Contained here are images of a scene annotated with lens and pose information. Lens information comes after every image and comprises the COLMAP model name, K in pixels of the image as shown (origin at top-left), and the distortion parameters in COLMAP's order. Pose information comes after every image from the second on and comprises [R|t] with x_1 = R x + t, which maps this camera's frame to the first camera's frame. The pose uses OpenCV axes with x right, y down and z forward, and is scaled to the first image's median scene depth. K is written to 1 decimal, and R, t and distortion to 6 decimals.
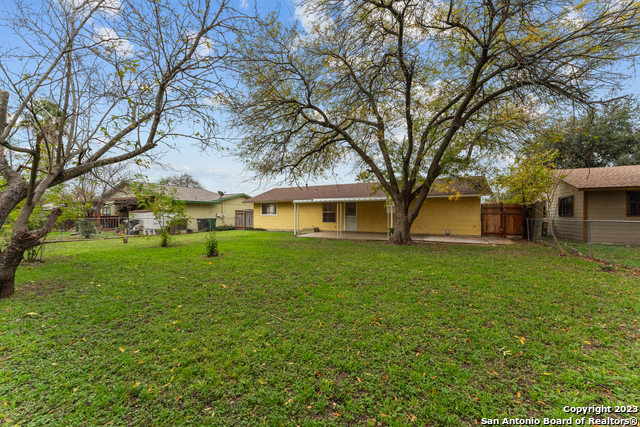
lens RADIAL K [[257.9, 0, 320.0], [0, 257.9, 213.5], [0, 0, 1]] dist [0.002861, 0.000136]
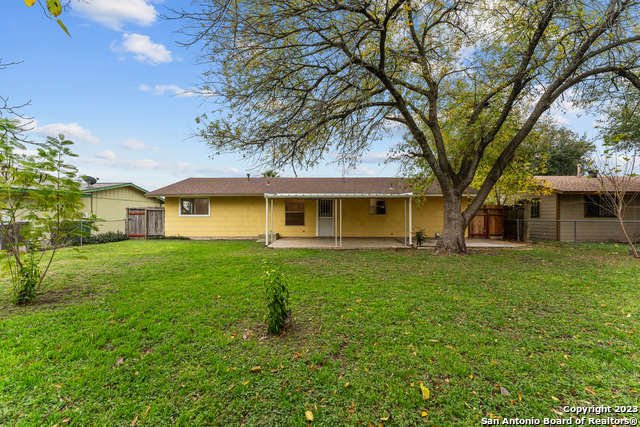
lens RADIAL K [[257.9, 0, 320.0], [0, 257.9, 213.5], [0, 0, 1]] dist [0.002861, 0.000136]
pose [[0.894326, 0.006337, 0.447371, -0.237093], [-0.003197, 0.999965, -0.007773, 0.004807], [-0.447405, 0.005521, 0.894315, 0.300334]]
